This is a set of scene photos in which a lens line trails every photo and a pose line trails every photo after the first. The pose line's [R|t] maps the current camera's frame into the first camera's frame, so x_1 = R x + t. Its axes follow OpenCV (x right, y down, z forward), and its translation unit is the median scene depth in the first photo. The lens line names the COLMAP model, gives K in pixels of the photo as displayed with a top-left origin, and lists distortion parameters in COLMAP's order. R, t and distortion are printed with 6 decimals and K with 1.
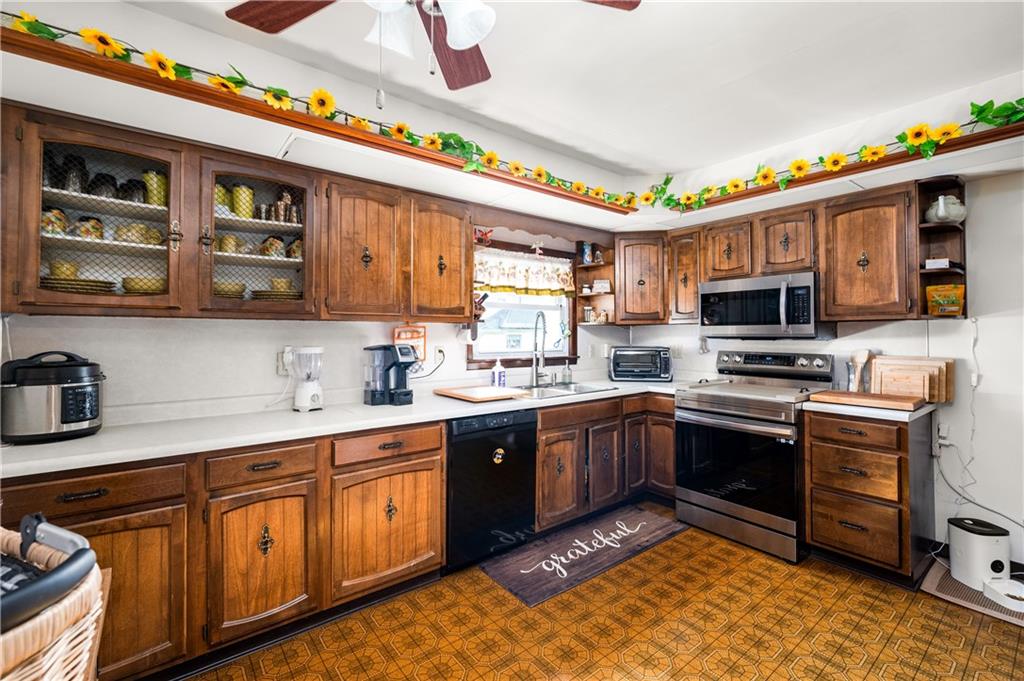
lens RADIAL K [[430.7, 0, 531.8], [0, 430.7, 327.2], [0, 0, 1]] dist [-0.001550, -0.000617]
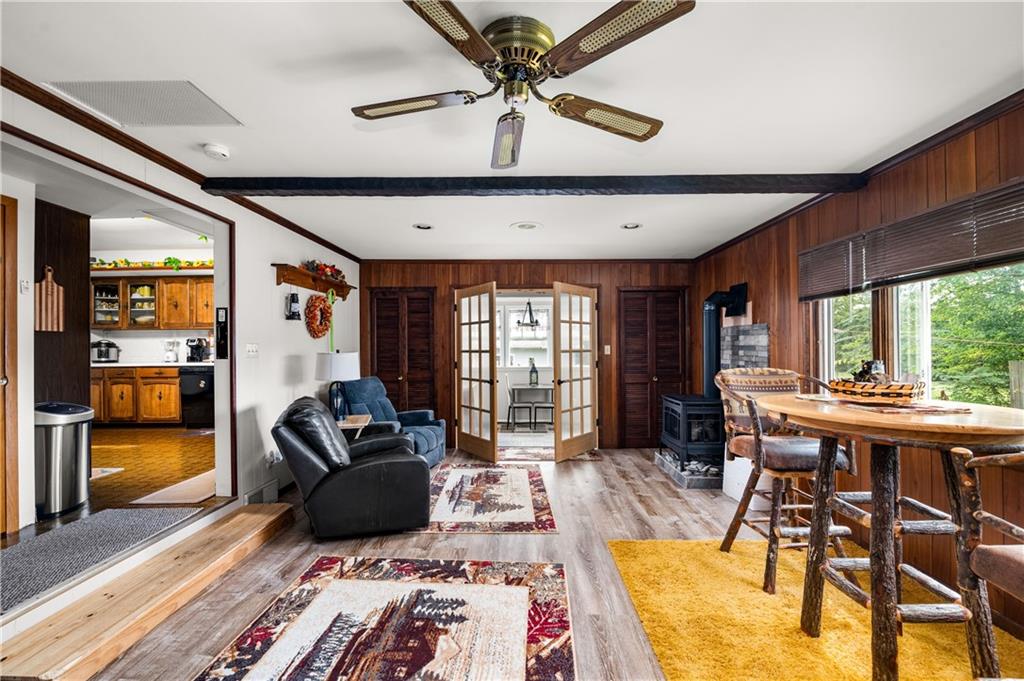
lens RADIAL K [[430.7, 0, 513.5], [0, 430.7, 343.6], [0, 0, 1]] dist [-0.001550, -0.000617]
pose [[0.762820, -0.011501, -0.646509, 2.682024], [0.022409, 0.999711, 0.008656, 0.089872], [0.646223, -0.021091, 0.762857, 0.291964]]
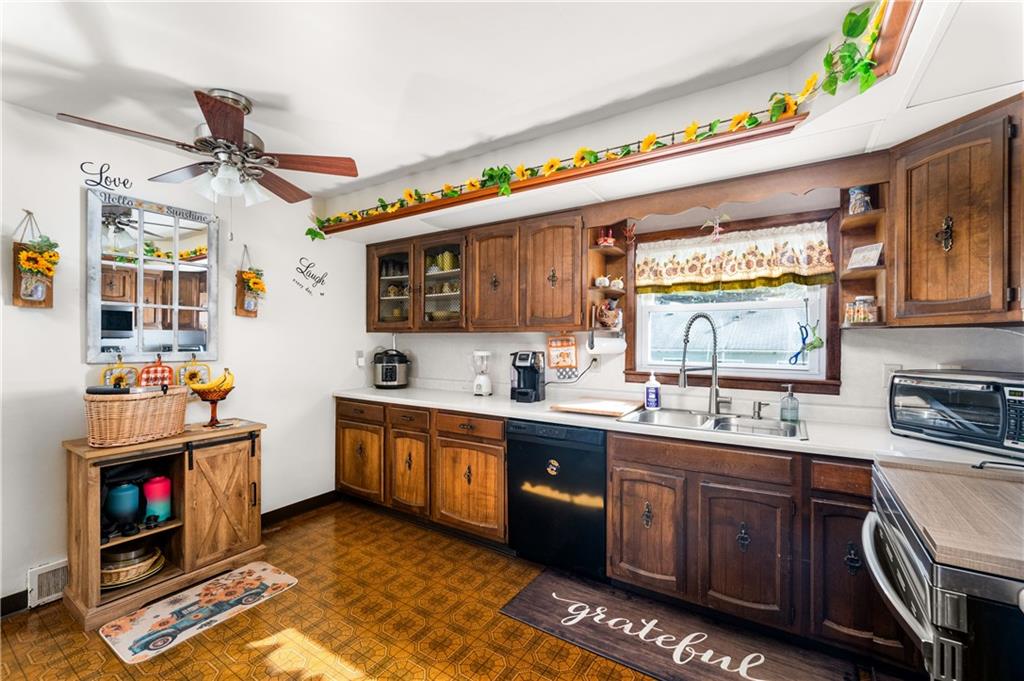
lens RADIAL K [[430.7, 0, 513.7], [0, 430.7, 343.4], [0, 0, 1]] dist [-0.001550, -0.000617]
pose [[0.317531, 0.005988, -0.948229, 0.794824], [0.010907, 0.999891, 0.009967, 0.006652], [0.948185, -0.013507, 0.317431, 0.589536]]
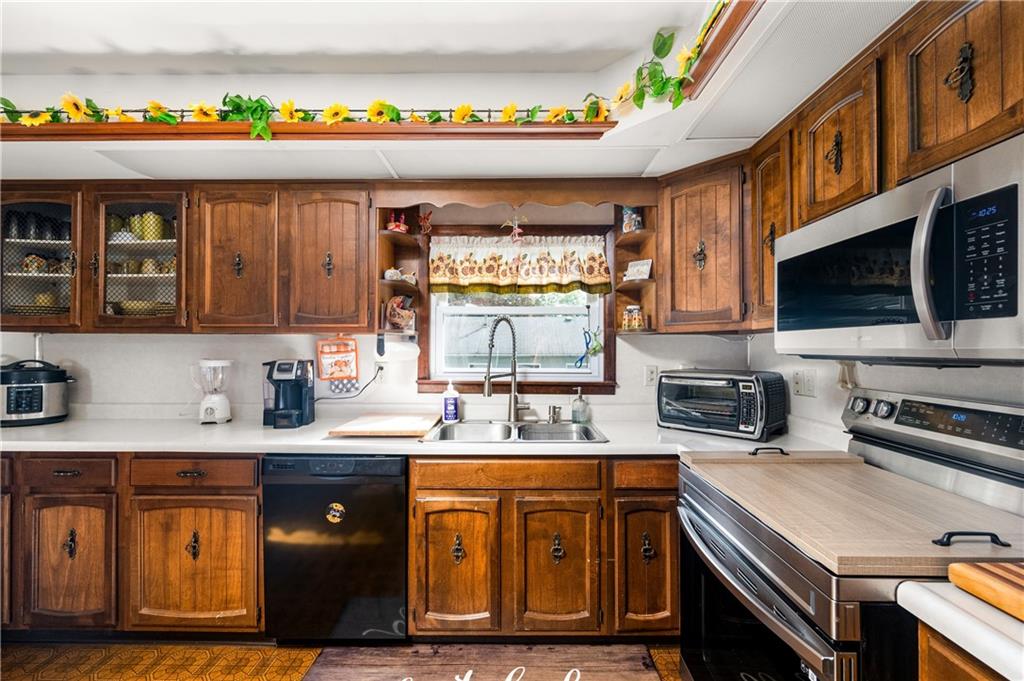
lens RADIAL K [[430.7, 0, 516.7], [0, 430.7, 344.8], [0, 0, 1]] dist [-0.001550, -0.000617]
pose [[0.774943, -0.002135, -0.632027, 0.612114], [0.007733, 0.999951, 0.006104, 0.008247], [0.631984, -0.009618, 0.774922, 0.606888]]
